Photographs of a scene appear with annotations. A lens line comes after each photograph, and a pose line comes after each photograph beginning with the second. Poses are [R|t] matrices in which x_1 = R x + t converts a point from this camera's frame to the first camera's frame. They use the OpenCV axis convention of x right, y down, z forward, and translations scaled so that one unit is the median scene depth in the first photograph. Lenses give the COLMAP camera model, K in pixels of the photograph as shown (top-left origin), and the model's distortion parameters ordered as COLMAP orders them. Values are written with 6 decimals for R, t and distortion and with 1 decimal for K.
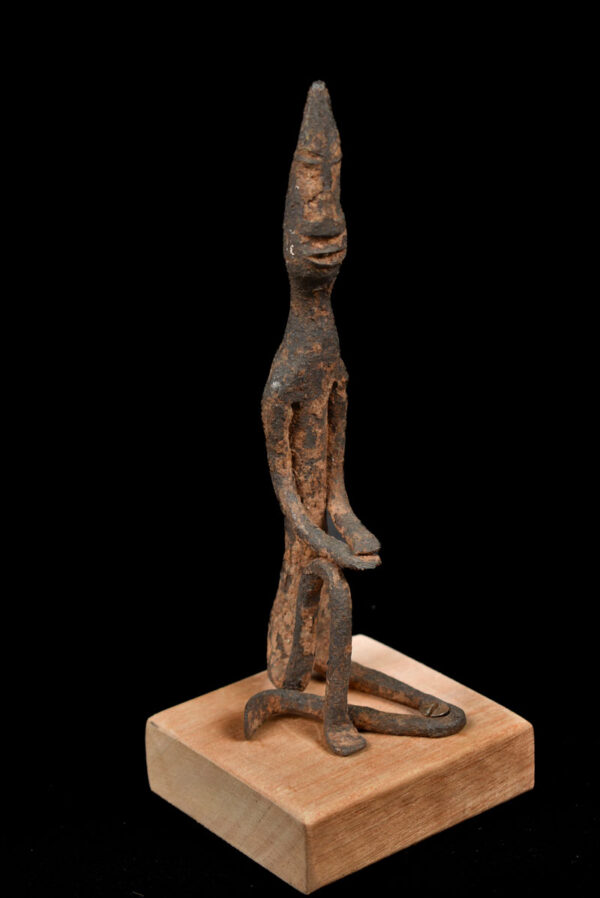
lens RADIAL K [[2034.8, 0, 300.0], [0, 2034.8, 449.0], [0, 0, 1]] dist [0.070896, 0.072931]
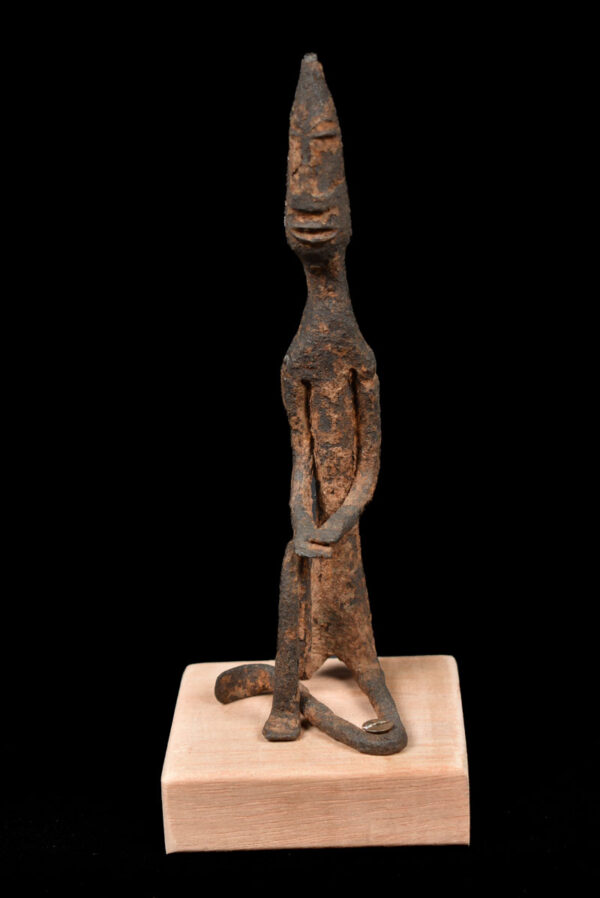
lens RADIAL K [[2034.8, 0, 300.0], [0, 2034.8, 449.0], [0, 0, 1]] dist [0.070896, 0.072931]
pose [[0.775921, 0.197231, -0.599205, 0.600981], [-0.217290, 0.975301, 0.039651, -0.029186], [0.592226, 0.099435, 0.799613, 0.210446]]
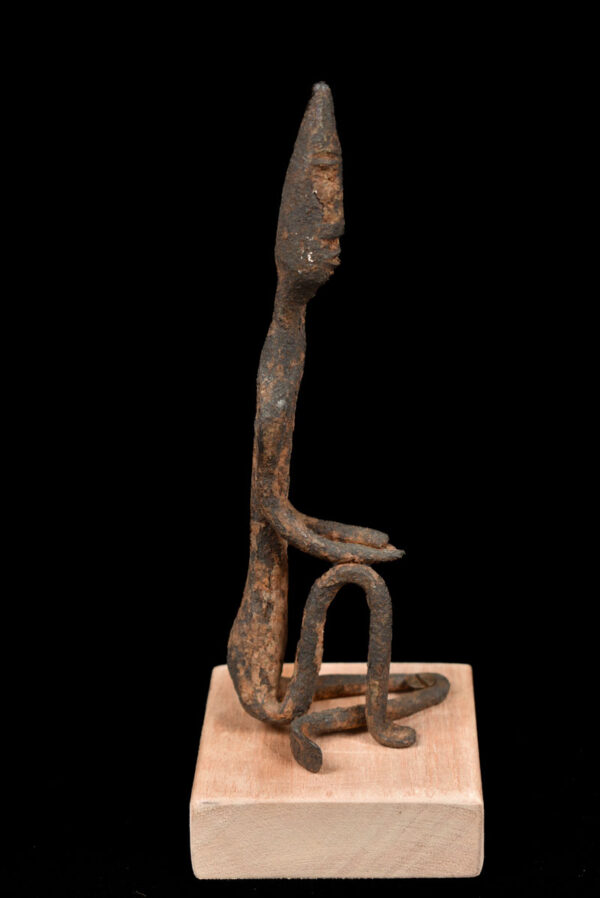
lens RADIAL K [[2034.8, 0, 300.0], [0, 2034.8, 449.0], [0, 0, 1]] dist [0.070896, 0.072931]
pose [[0.630515, -0.234077, 0.740040, -0.728407], [0.263831, 0.961305, 0.079279, -0.085081], [-0.729962, 0.145259, 0.667874, 0.351049]]
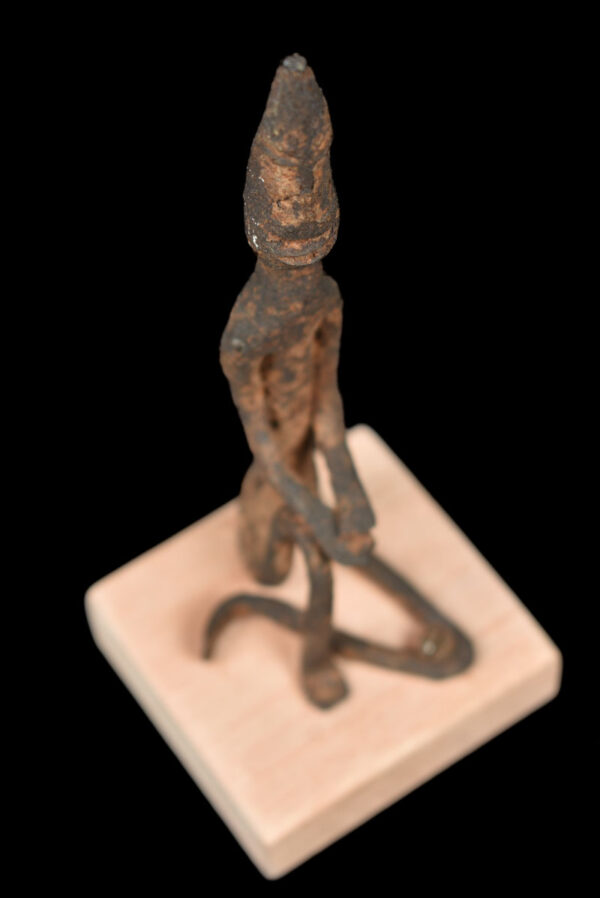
lens RADIAL K [[2034.8, 0, 300.0], [0, 2034.8, 449.0], [0, 0, 1]] dist [0.070896, 0.072931]
pose [[0.998765, 0.042056, -0.026466, 0.030386], [-0.017826, 0.800414, 0.599183, -0.430852], [0.046384, -0.597971, 0.800175, 0.407881]]
